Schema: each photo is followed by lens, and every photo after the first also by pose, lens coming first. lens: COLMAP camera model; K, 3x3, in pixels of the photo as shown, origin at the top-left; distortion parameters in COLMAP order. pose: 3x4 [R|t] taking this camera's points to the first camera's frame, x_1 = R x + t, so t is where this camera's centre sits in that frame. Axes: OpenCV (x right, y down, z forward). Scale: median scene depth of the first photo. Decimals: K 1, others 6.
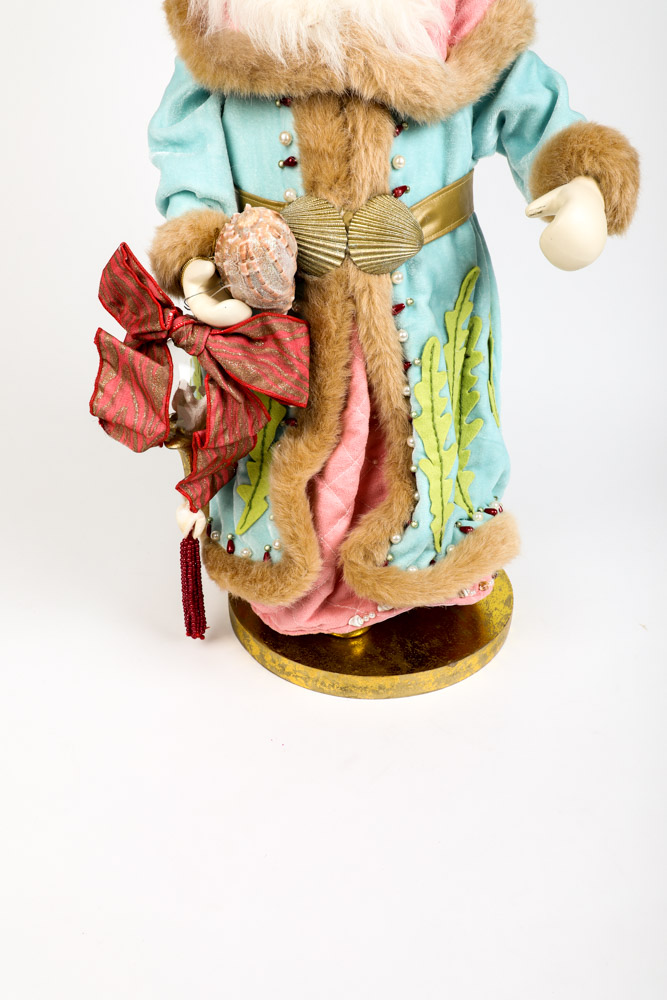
lens RADIAL K [[800.0, 0, 334.9], [0, 800.0, 499.5], [0, 0, 1]] dist [0.006023, -0.012160]
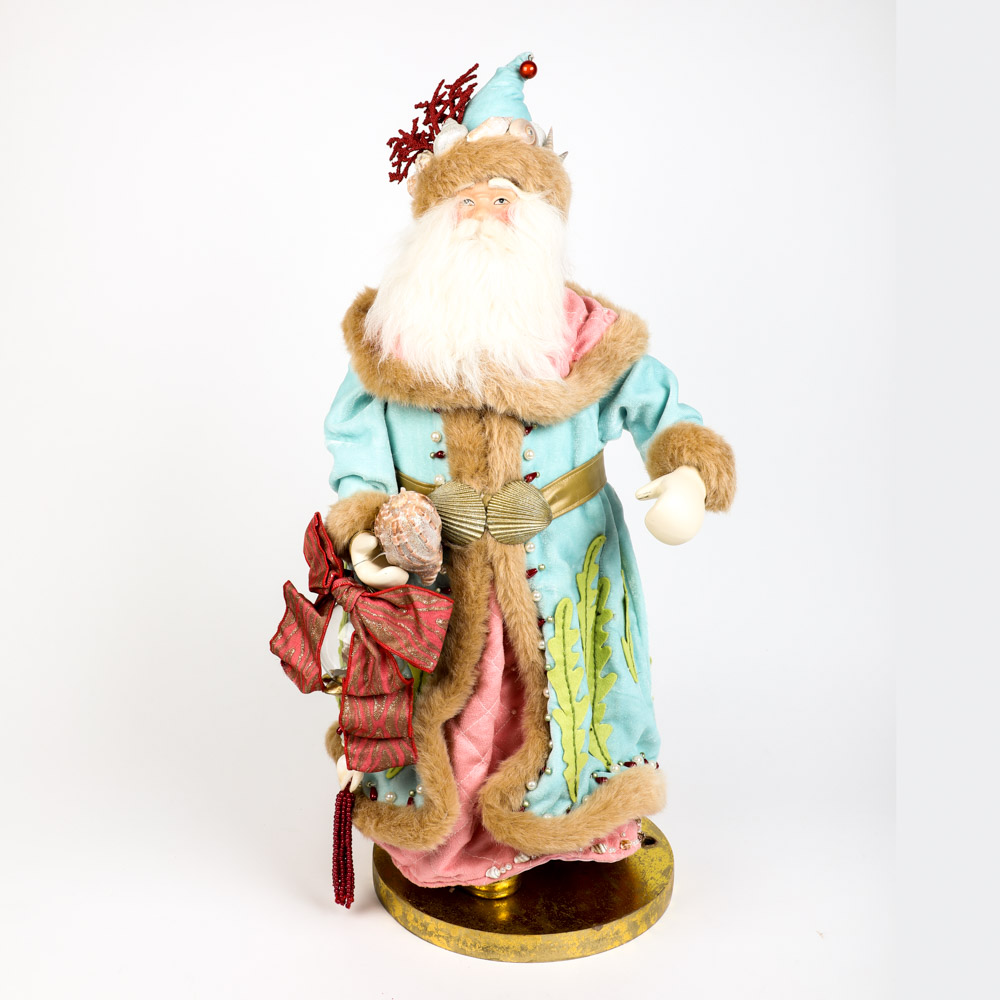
lens RADIAL K [[1242.2, 0, 445.7], [0, 1242.2, 423.9], [0, 0, 1]] dist [0.001736, 0.000000]
pose [[0.996152, 0.001148, -0.087632, 0.113206], [-0.027771, 0.952522, -0.303201, 0.101635], [0.083124, 0.304468, 0.948889, -0.770415]]
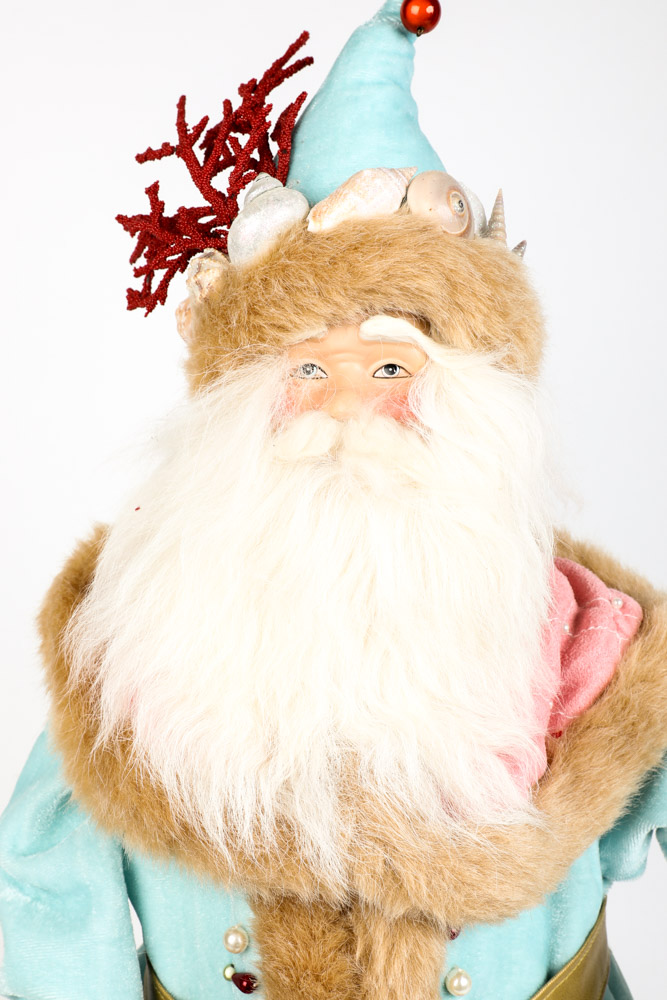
lens RADIAL K [[1243.4, 0, 353.3], [0, 1243.4, 471.4], [0, 0, 1]] dist [0.040315, 0.000000]
pose [[0.999274, 0.003913, -0.037908, 0.040483], [-0.013800, 0.964361, -0.264229, -0.502182], [0.035523, 0.264561, 0.963715, 0.141504]]
